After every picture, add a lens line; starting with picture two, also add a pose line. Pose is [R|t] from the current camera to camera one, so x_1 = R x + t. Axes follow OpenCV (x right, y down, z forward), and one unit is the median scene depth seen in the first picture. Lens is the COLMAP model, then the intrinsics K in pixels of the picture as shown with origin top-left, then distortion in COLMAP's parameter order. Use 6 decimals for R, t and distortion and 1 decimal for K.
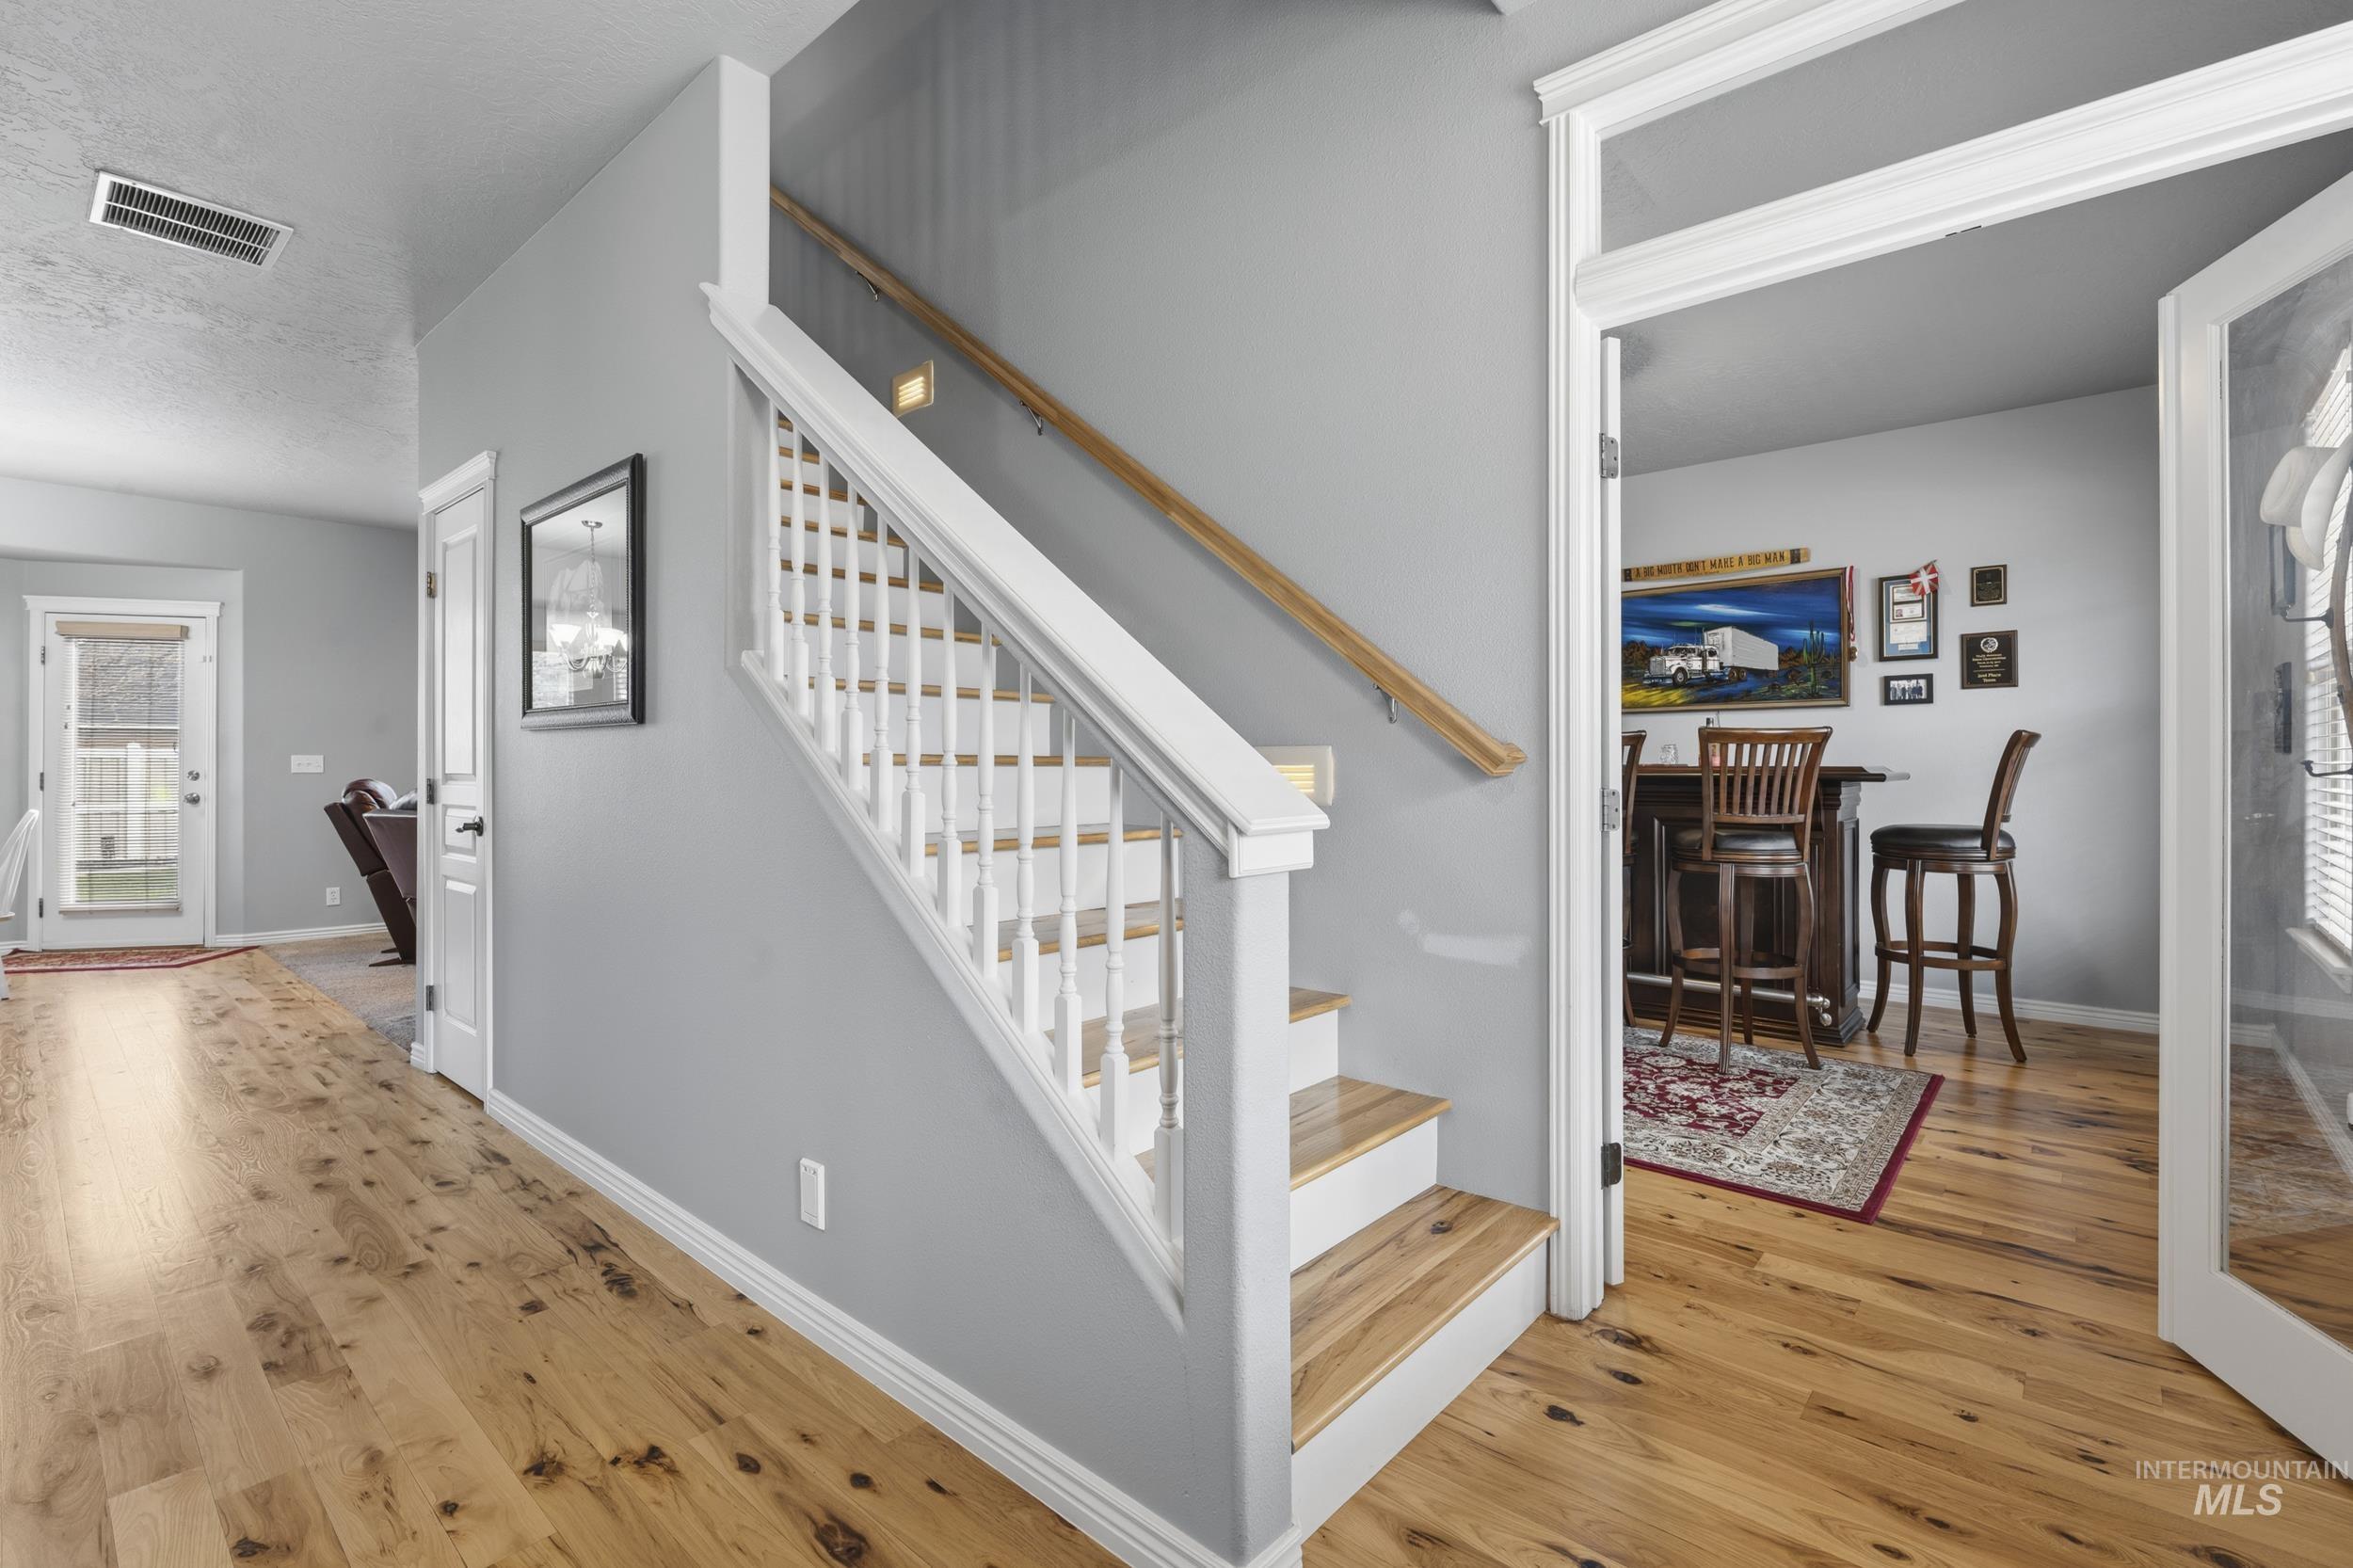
lens RADIAL K [[1038.9, 0, 1176.5], [0, 1038.9, 784.0], [0, 0, 1]] dist [0.001604, 0.000271]
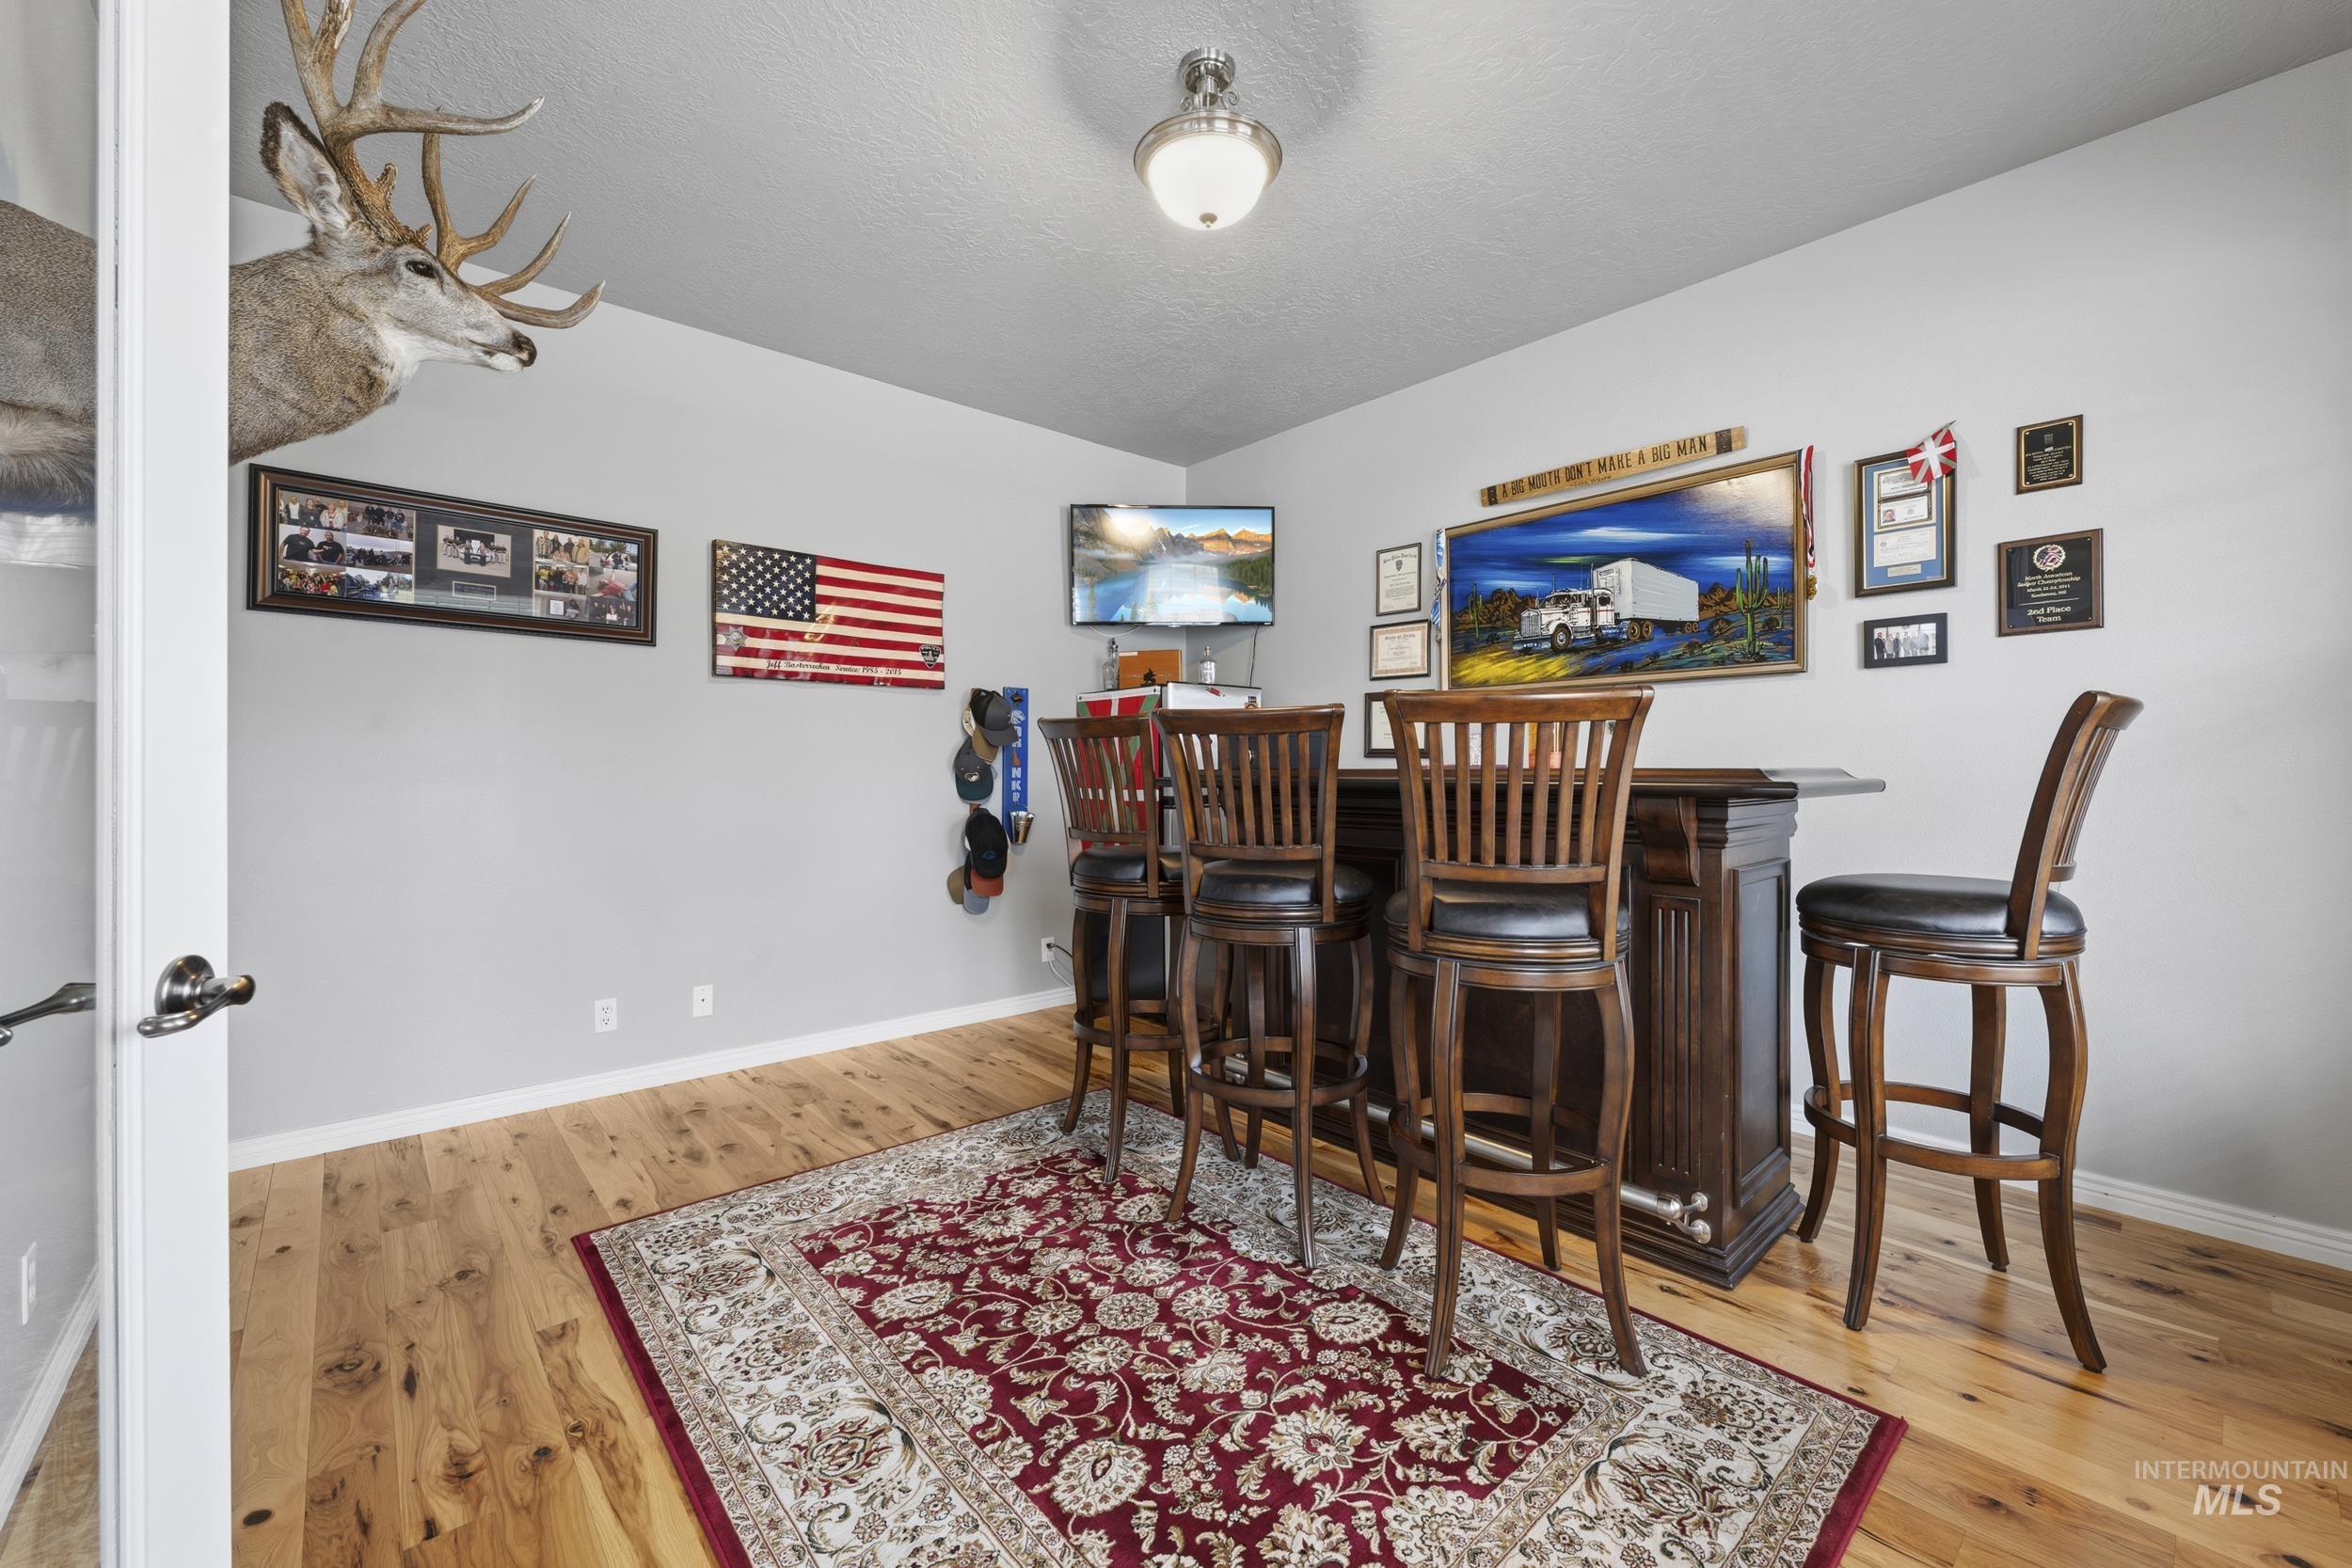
lens RADIAL K [[927.9, 0, 1174.2], [0, 927.9, 787.2], [0, 0, 1]] dist [-0.000215, -0.000215]
pose [[0.991916, 0.000950, -0.126894, 0.371077], [-0.000756, 0.999998, 0.001577, -0.006994], [0.126896, -0.001468, 0.991915, 0.434613]]
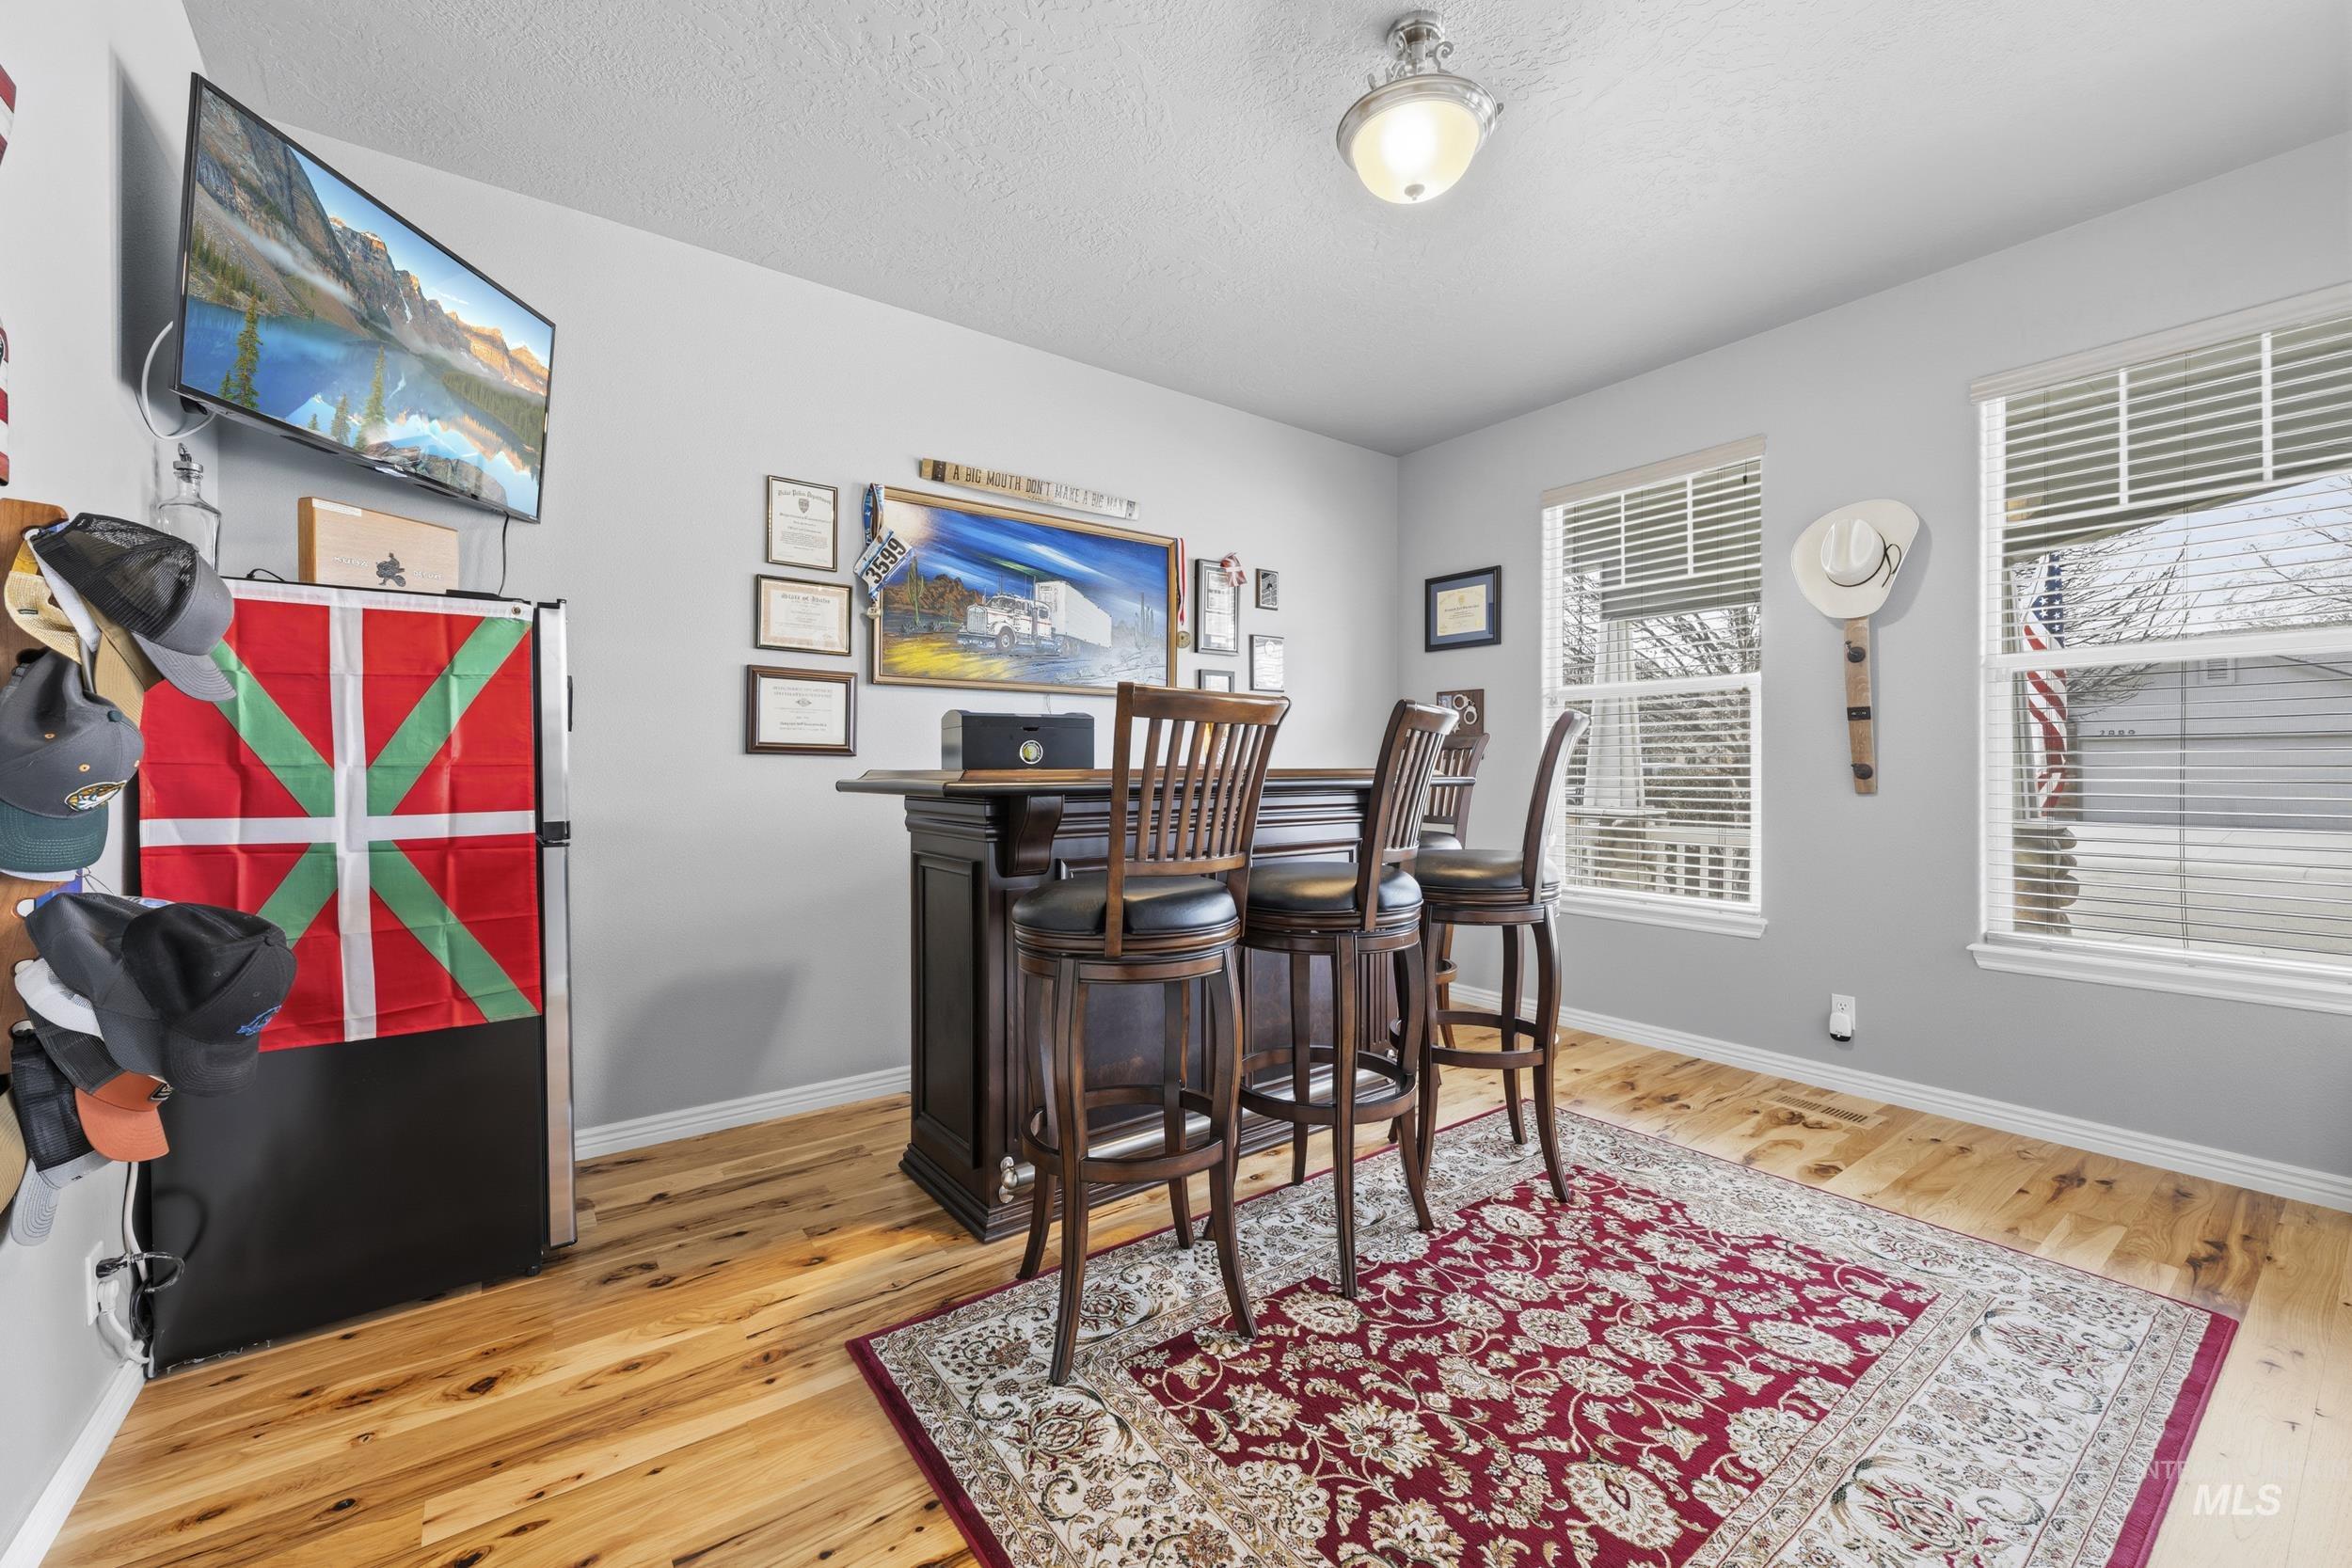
lens RADIAL K [[936.8, 0, 1176.0], [0, 936.8, 784.0], [0, 0, 1]] dist [-0.000442, -0.000150]
pose [[0.211578, -0.015511, 0.977238, -0.123703], [0.018631, 0.999756, 0.011834, -0.015384], [-0.977184, 0.015703, 0.211815, 0.907821]]
